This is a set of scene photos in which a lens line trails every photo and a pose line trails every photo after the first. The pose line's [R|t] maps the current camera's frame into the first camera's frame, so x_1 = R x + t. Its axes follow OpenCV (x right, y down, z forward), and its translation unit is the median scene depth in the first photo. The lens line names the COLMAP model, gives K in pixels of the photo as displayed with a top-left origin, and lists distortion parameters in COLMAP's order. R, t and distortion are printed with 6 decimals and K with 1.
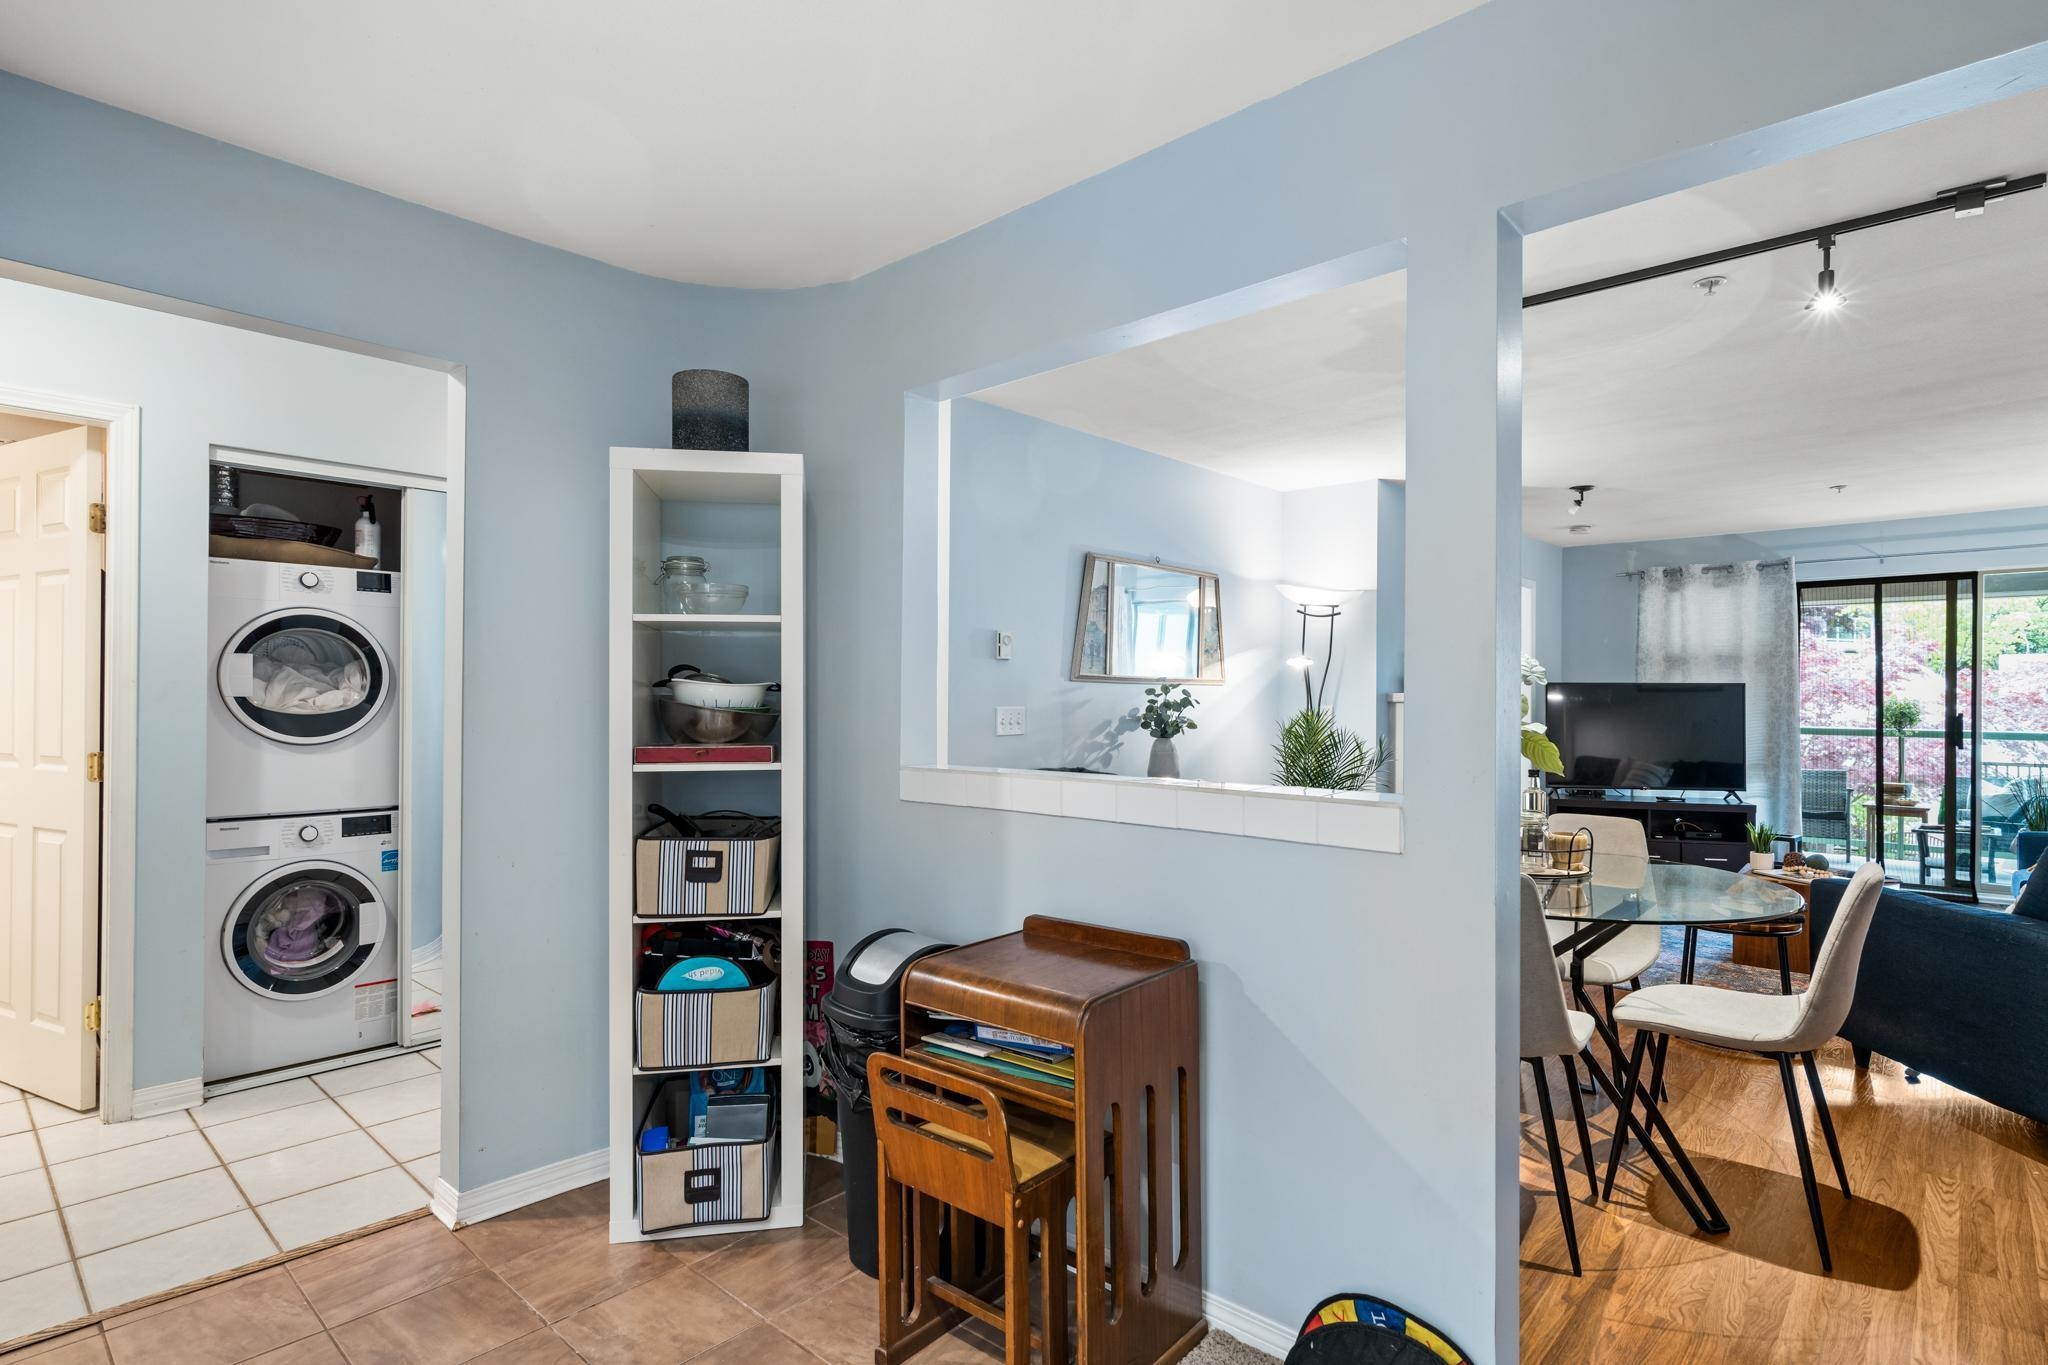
lens RADIAL K [[1021.2, 0, 1024.0], [0, 1021.2, 682.5], [0, 0, 1]] dist [0.000760, 0.000291]
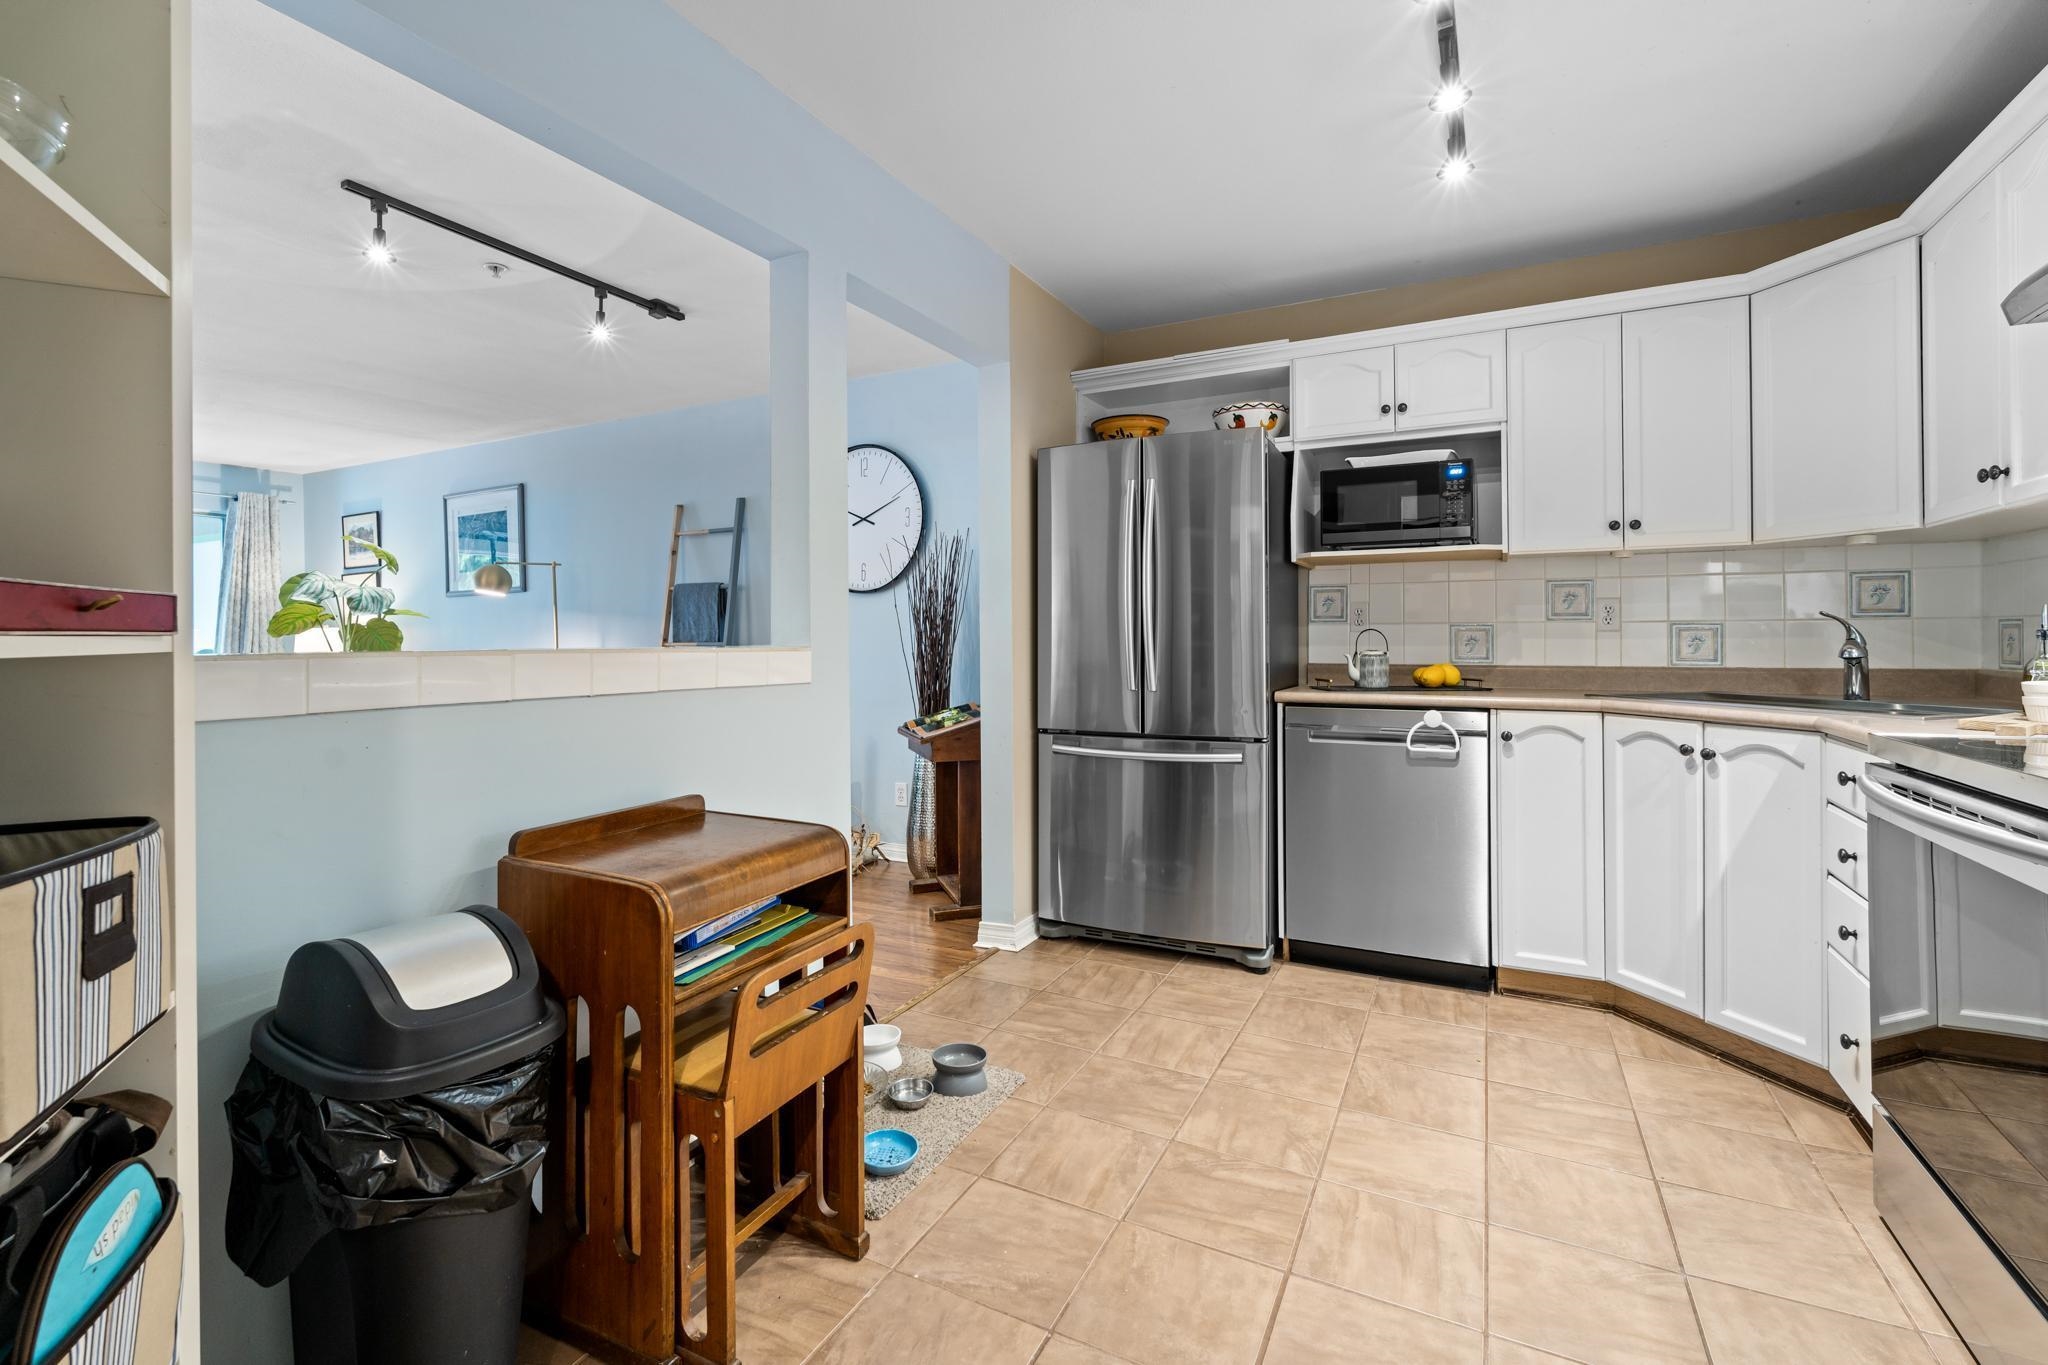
lens RADIAL K [[919.2, 0, 1019.1], [0, 919.2, 638.4], [0, 0, 1]] dist [0.002332, 0.000503]
pose [[-0.266996, 0.002276, 0.963695, -0.705782], [-0.010853, 0.999927, -0.005368, 0.080398], [-0.963637, -0.011892, -0.266951, 0.790680]]
